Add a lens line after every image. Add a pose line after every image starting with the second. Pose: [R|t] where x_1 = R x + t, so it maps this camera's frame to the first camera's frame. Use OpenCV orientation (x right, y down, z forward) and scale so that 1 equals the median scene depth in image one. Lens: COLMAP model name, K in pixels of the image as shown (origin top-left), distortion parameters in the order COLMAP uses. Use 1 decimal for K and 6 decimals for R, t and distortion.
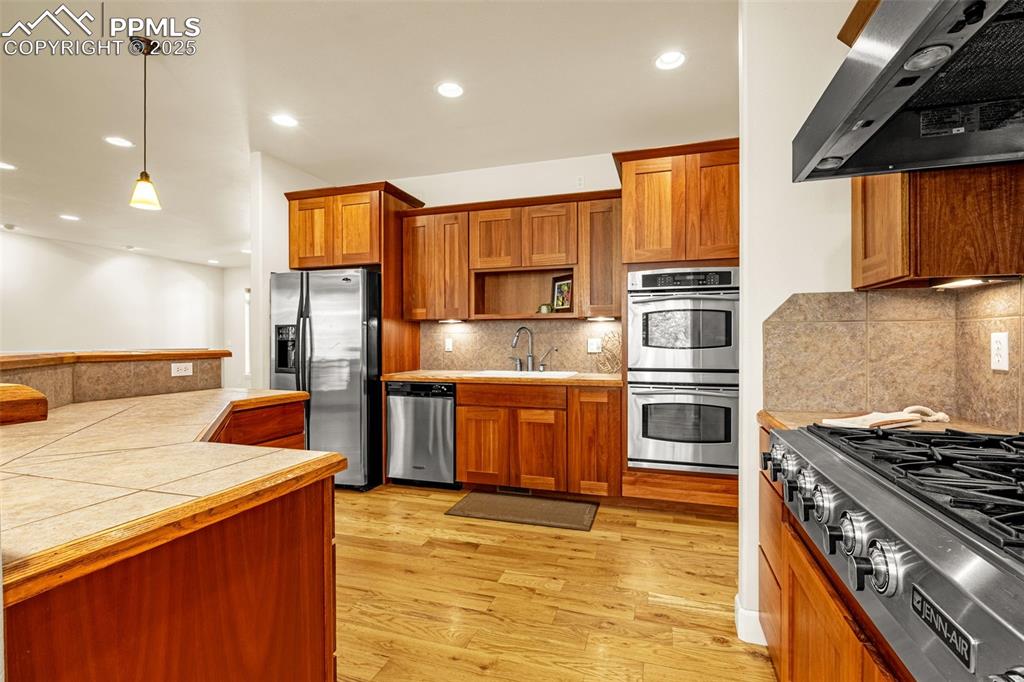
lens RADIAL K [[462.1, 0, 510.2], [0, 462.1, 342.9], [0, 0, 1]] dist [-0.005629, -0.000439]
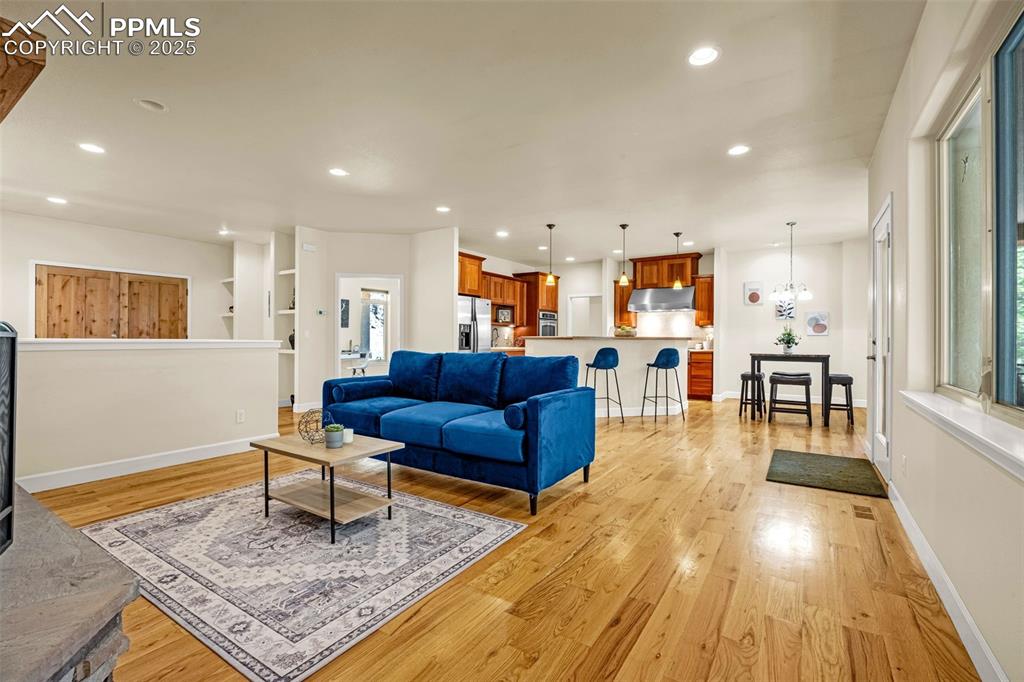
lens RADIAL K [[462.1, 0, 511.8], [0, 462.1, 337.6], [0, 0, 1]] dist [-0.005629, -0.000439]
pose [[0.260420, 0.005477, 0.965480, -2.220482], [-0.001607, 0.999985, -0.005239, 0.024903], [-0.965494, -0.000187, 0.260425, 0.319722]]
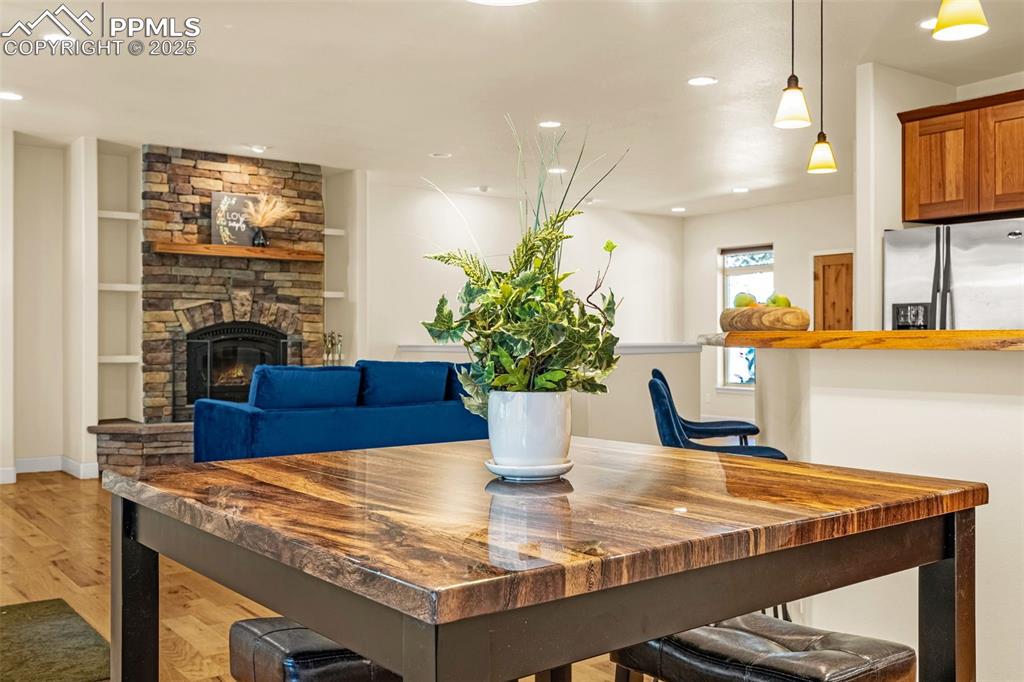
lens RADIAL K [[981.6, 0, 511.4], [0, 981.6, 338.2], [0, 0, 1]] dist [0.010782, 0.000000]
pose [[0.822005, -0.001676, -0.569478, -0.130632], [-0.002060, 0.999980, -0.005916, 0.023859], [0.569477, 0.006036, 0.821985, -0.567216]]
